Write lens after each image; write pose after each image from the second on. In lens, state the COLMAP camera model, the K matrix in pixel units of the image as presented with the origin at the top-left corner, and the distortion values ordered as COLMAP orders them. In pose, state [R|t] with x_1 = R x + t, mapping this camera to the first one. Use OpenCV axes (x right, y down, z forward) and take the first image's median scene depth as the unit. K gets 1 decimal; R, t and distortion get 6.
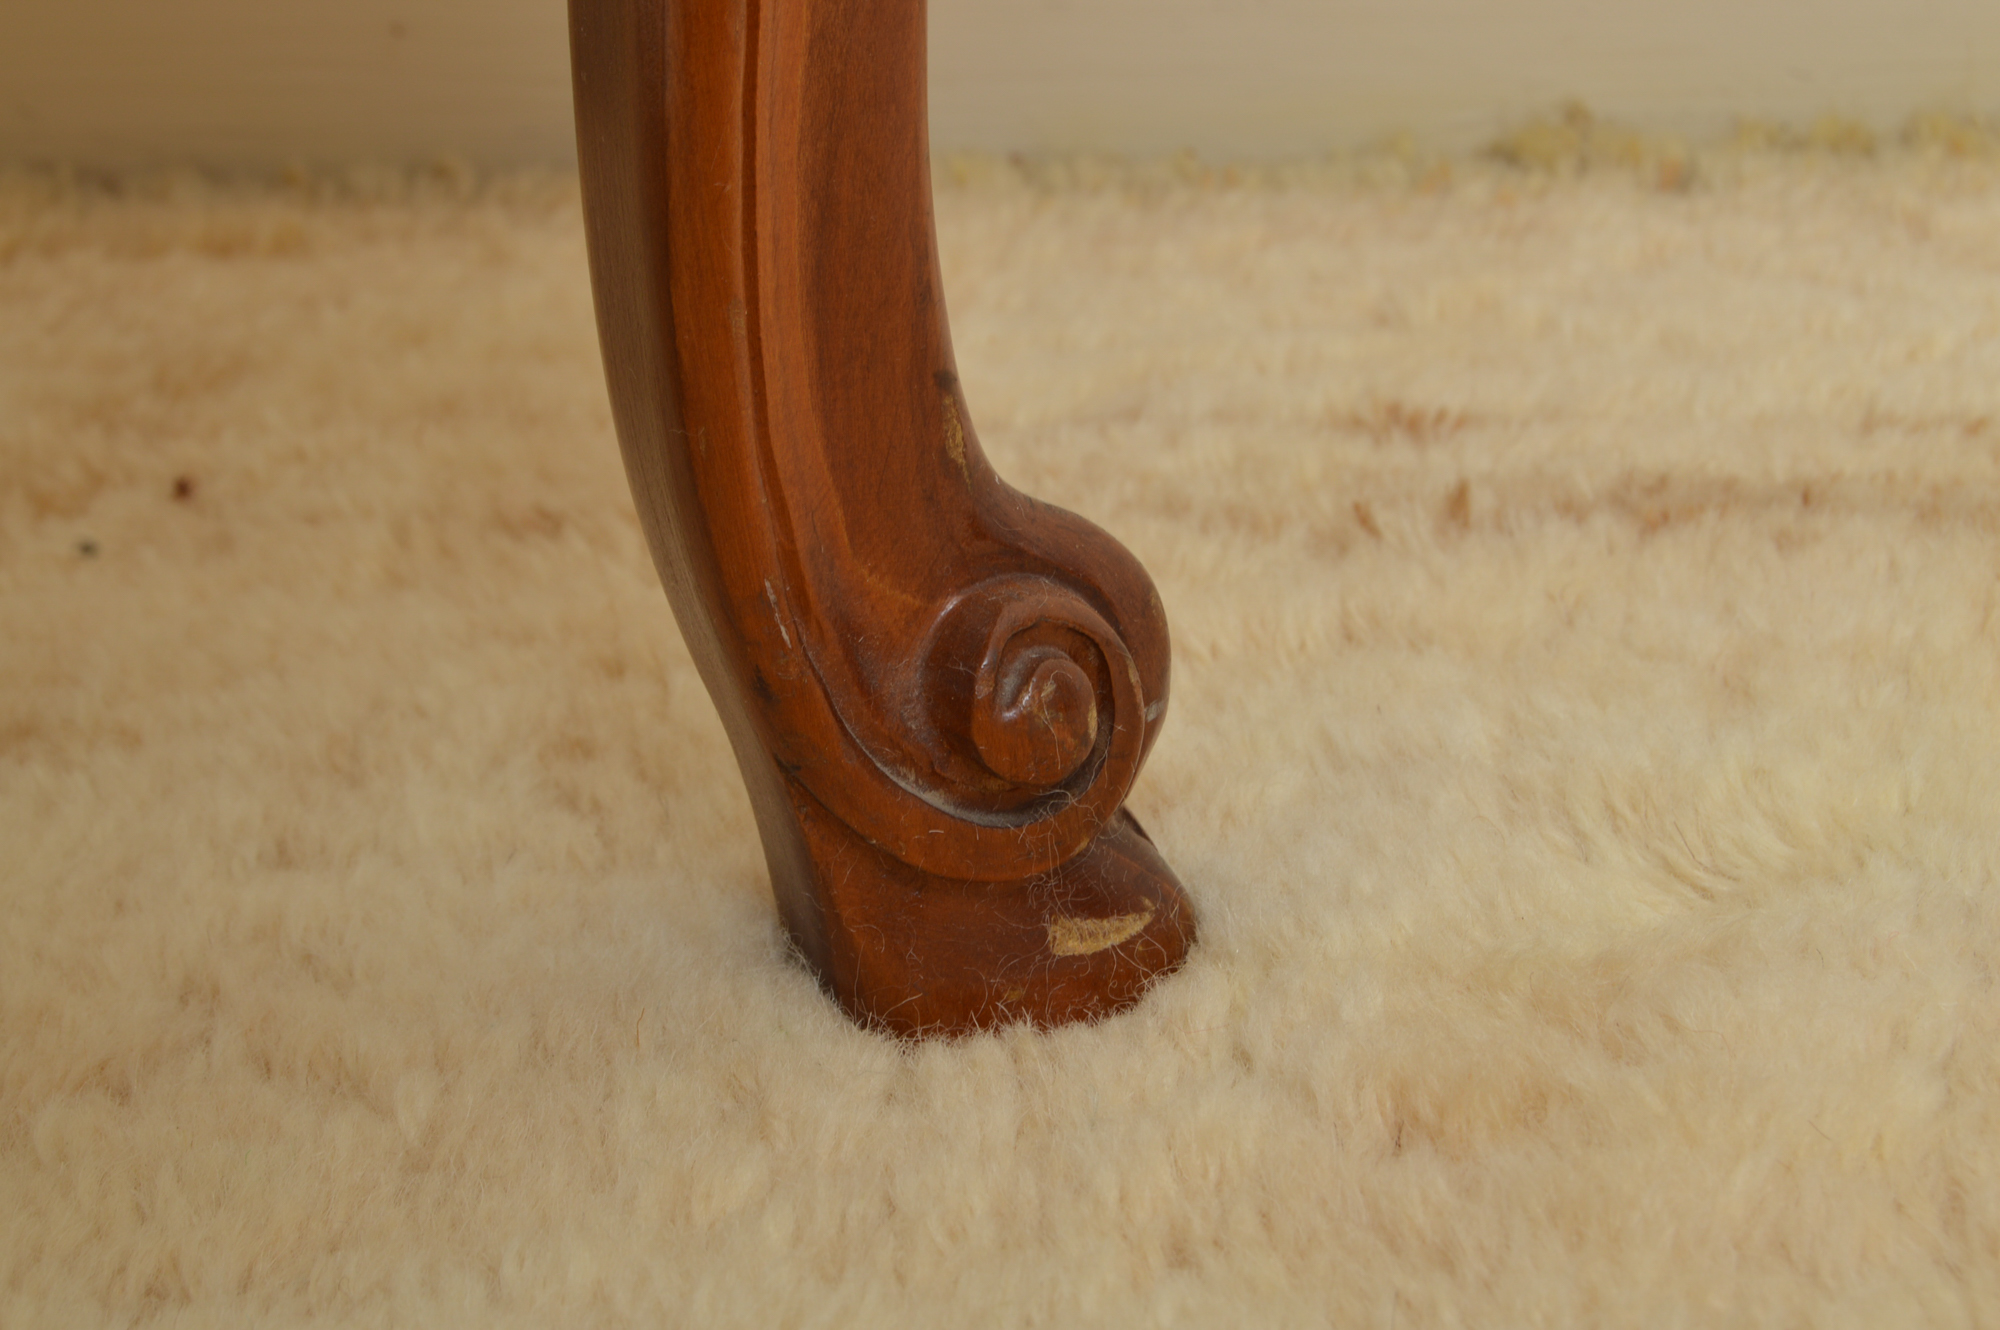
lens RADIAL K [[4467.7, 0, 1000.4], [0, 4467.7, 666.7], [0, 0, 1]] dist [-0.021628, 0.000000]
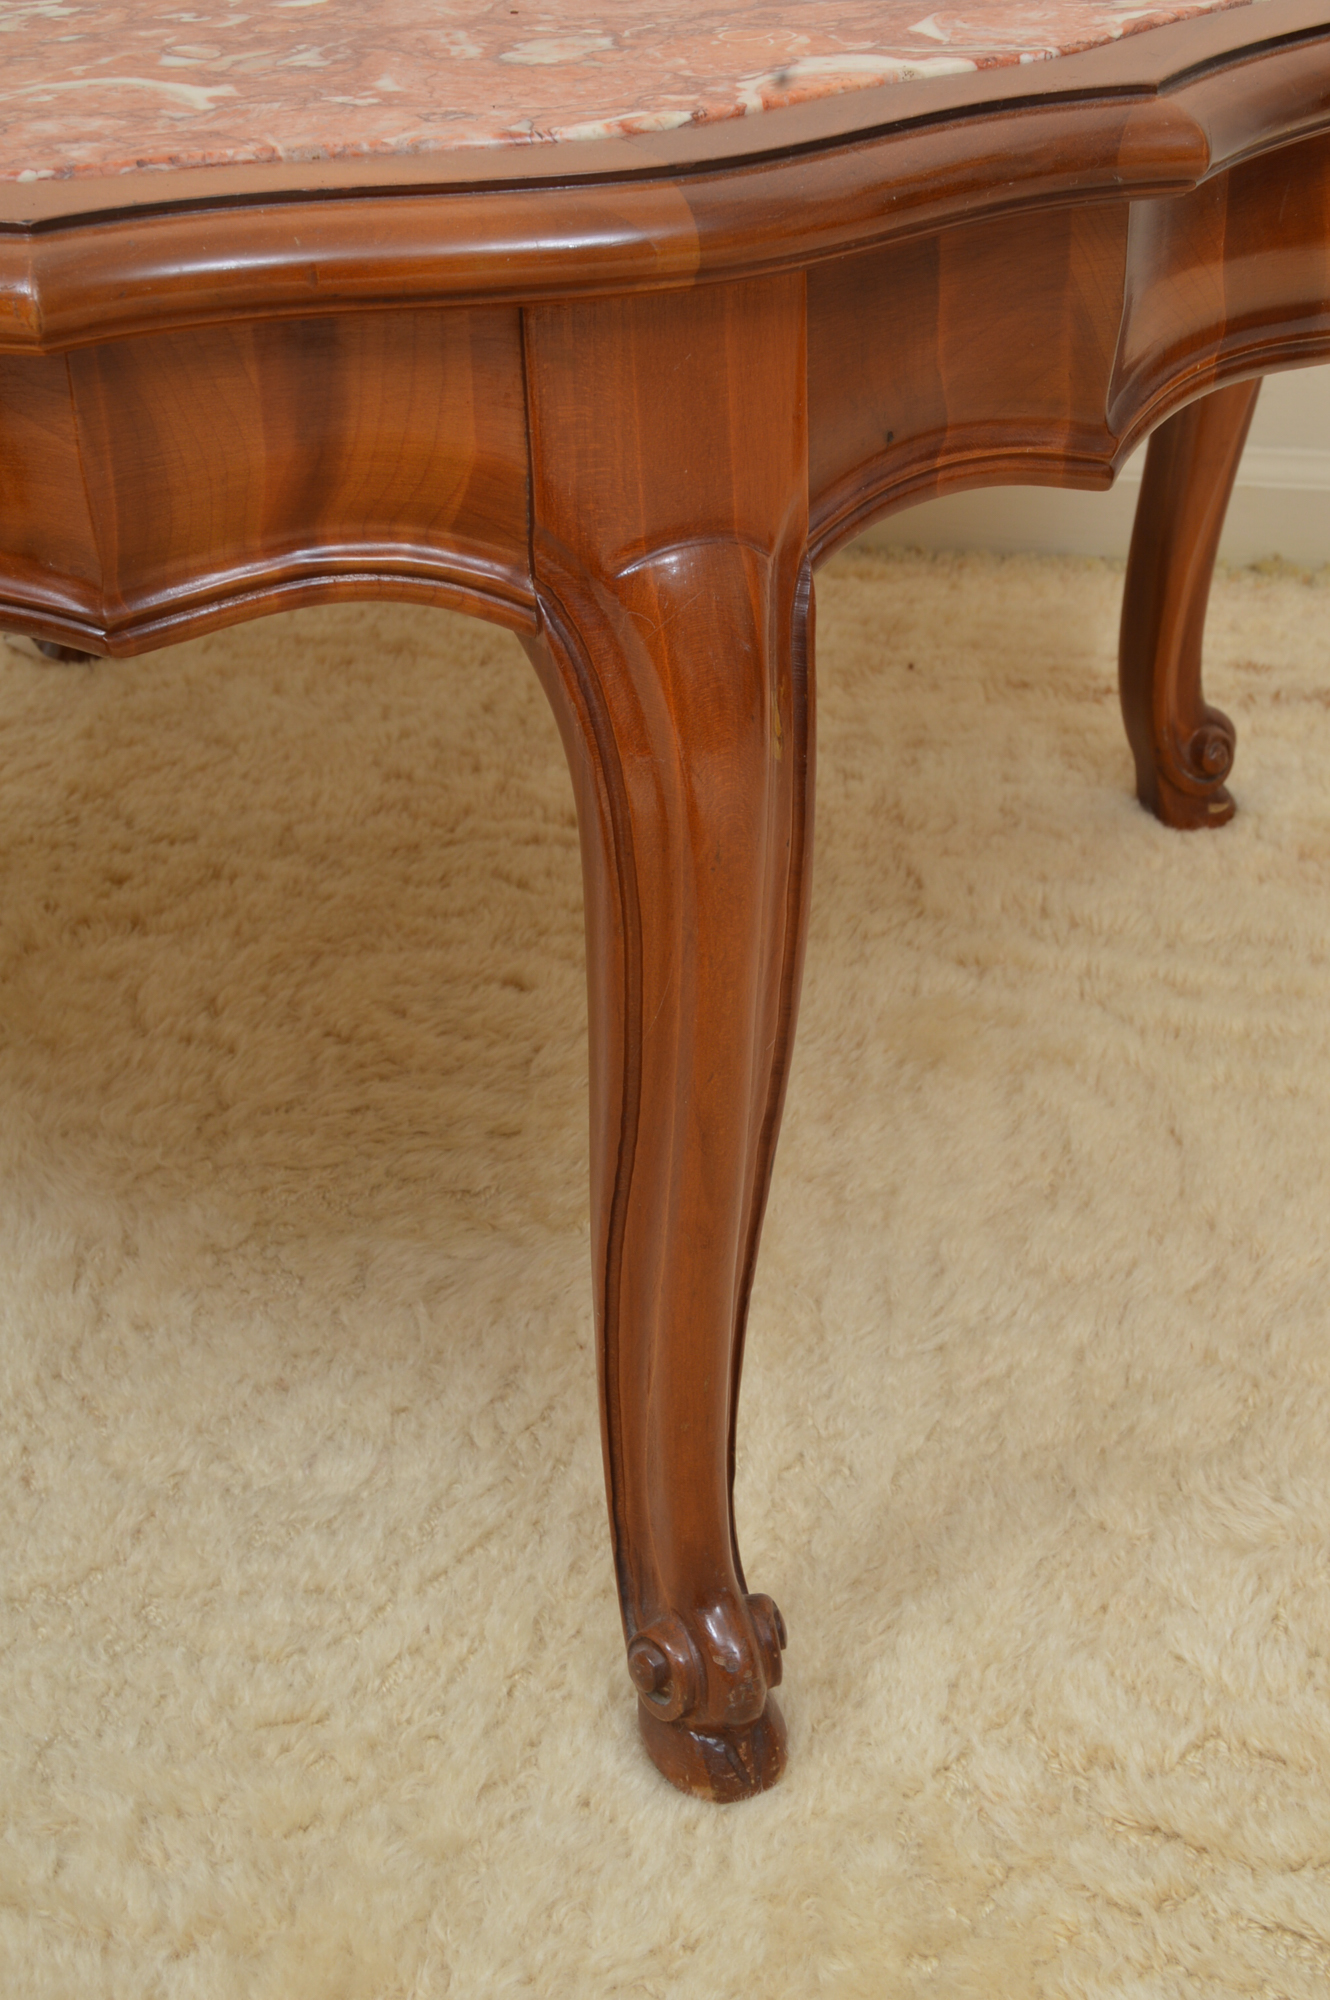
lens RADIAL K [[2648.6, 0, 653.9], [0, 2648.6, 1007.5], [0, 0, 1]] dist [-0.062659, 0.000000]
pose [[0.998841, 0.042368, 0.022836, -0.471421], [-0.045417, 0.986742, 0.155809, -0.100681], [-0.015931, -0.156666, 0.987523, -1.264755]]
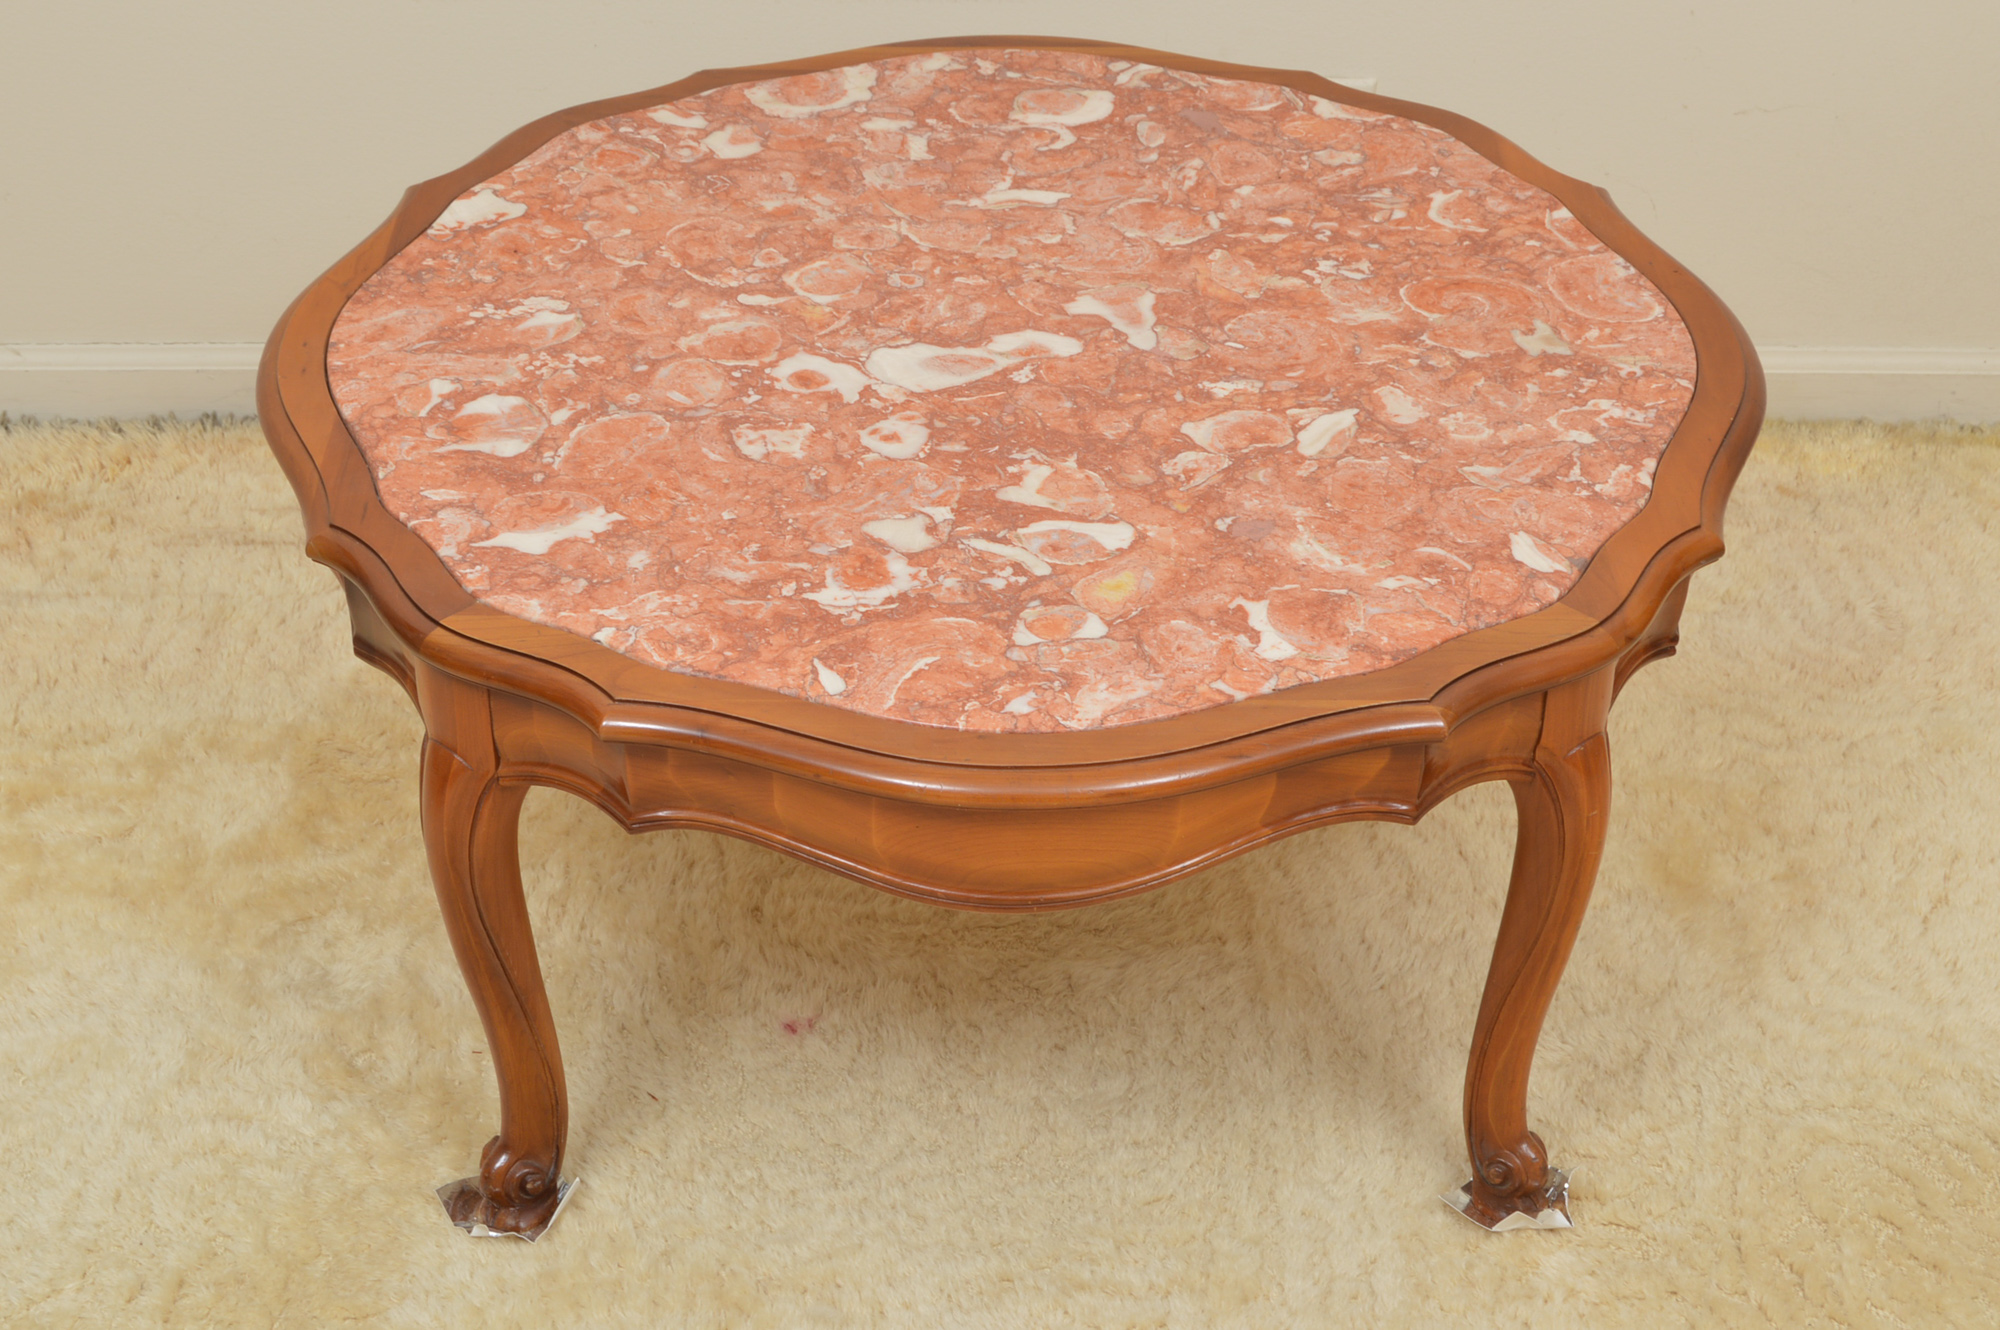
lens RADIAL K [[3371.4, 0, 1011.1], [0, 3371.4, 666.1], [0, 0, 1]] dist [-0.083504, 0.000000]
pose [[0.971779, -0.059144, 0.228357, -1.509638], [0.010646, 0.978068, 0.208014, -0.822584], [-0.235652, -0.199713, 0.951096, -3.226808]]
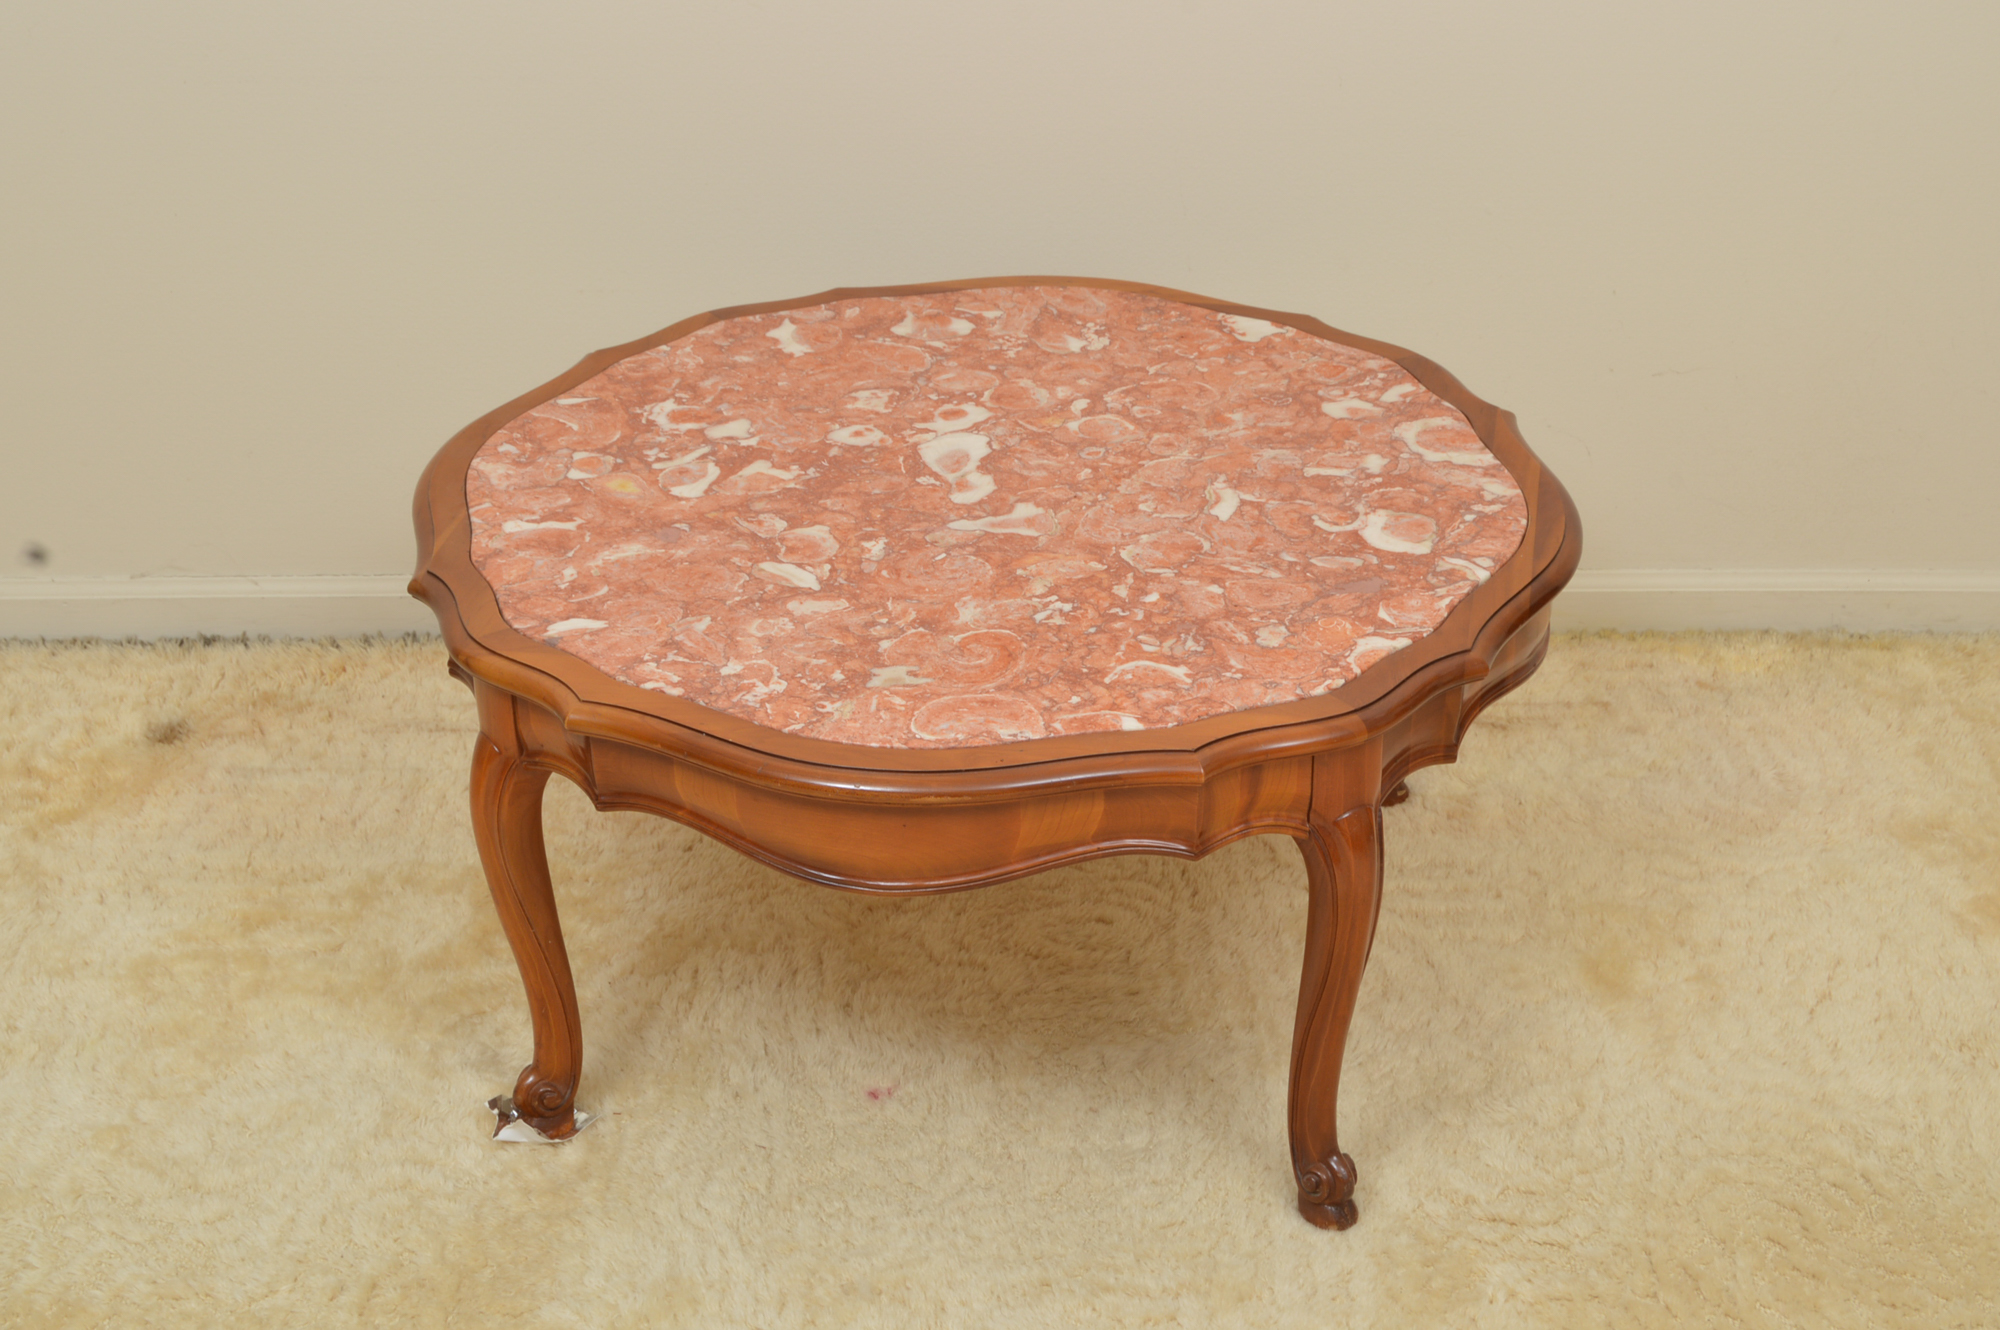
lens RADIAL K [[2945.0, 0, 990.2], [0, 2945.0, 660.2], [0, 0, 1]] dist [-0.089743, 0.000000]
pose [[0.979876, -0.038612, 0.195835, -1.520157], [0.018687, 0.994548, 0.102592, -0.647739], [-0.198729, -0.096868, 0.975256, -3.552874]]
